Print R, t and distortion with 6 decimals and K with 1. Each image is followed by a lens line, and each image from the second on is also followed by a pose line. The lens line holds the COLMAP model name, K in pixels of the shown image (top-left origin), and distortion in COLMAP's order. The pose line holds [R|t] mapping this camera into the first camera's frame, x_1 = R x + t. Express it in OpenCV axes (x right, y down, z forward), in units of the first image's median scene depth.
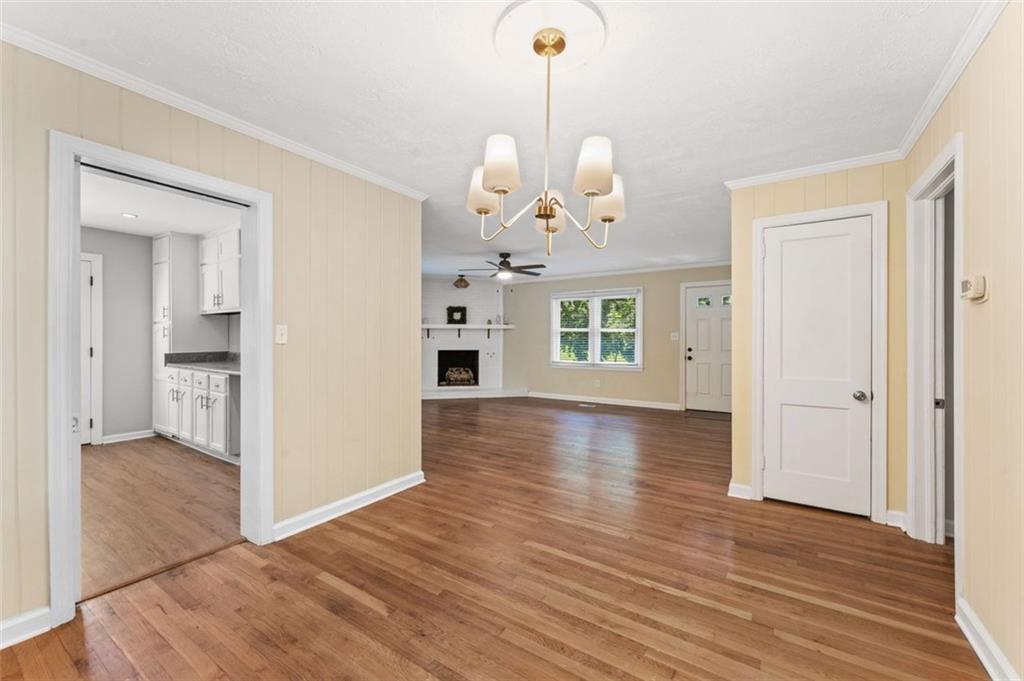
lens RADIAL K [[415.9, 0, 514.3], [0, 415.9, 346.9], [0, 0, 1]] dist [0.002170, -0.000575]
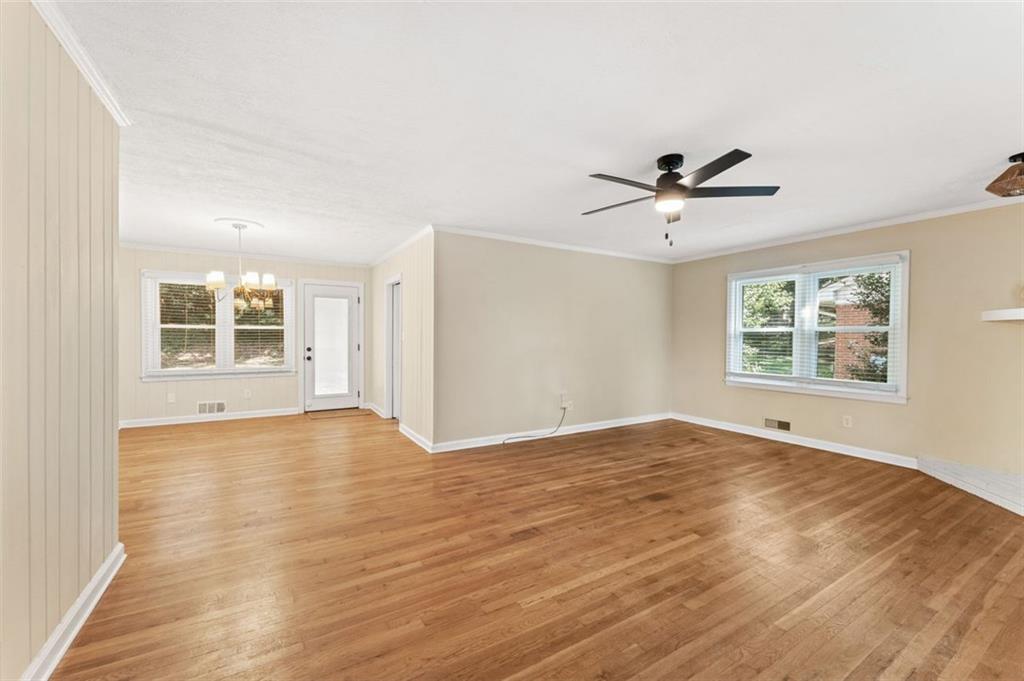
lens RADIAL K [[415.9, 0, 506.9], [0, 415.9, 341.7], [0, 0, 1]] dist [0.002170, -0.000575]
pose [[-0.444553, 0.005190, -0.895737, 0.320413], [-0.027654, 0.999427, 0.019515, -0.017699], [0.895325, 0.033446, -0.444155, 0.719468]]
